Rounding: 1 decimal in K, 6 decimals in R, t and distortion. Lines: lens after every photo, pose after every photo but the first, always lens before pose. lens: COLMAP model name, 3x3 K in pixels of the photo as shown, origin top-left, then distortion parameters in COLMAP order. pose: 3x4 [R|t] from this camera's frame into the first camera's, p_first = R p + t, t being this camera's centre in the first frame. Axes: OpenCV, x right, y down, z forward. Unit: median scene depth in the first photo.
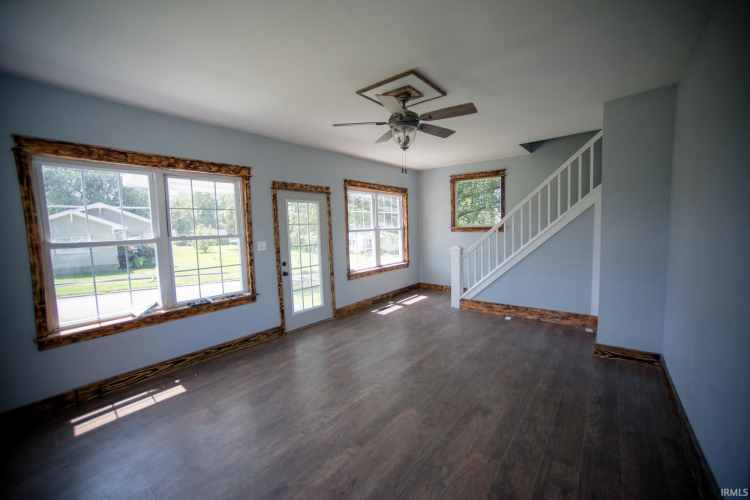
lens RADIAL K [[290.9, 0, 392.6], [0, 290.9, 250.3], [0, 0, 1]] dist [-0.028978, 0.009415]
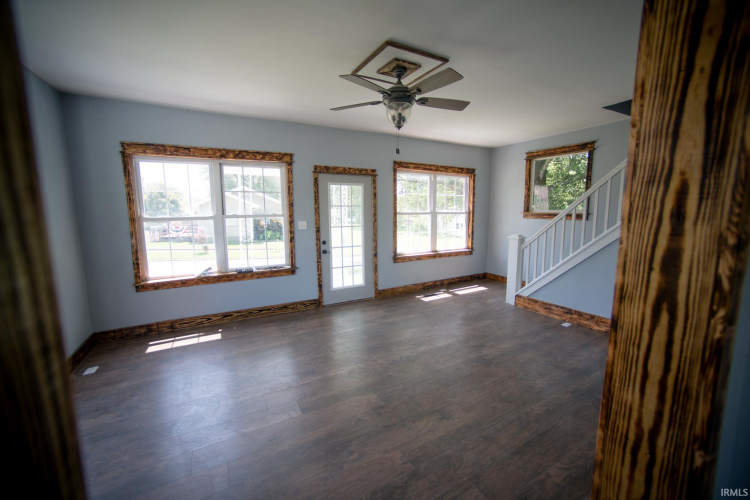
lens RADIAL K [[290.9, 0, 352.1], [0, 290.9, 250.5], [0, 0, 1]] dist [-0.028978, 0.009415]
pose [[0.929559, 0.070587, -0.361853, 0.181538], [-0.048433, 0.996374, 0.069944, -0.007610], [0.365478, -0.047492, 0.929608, 0.035993]]
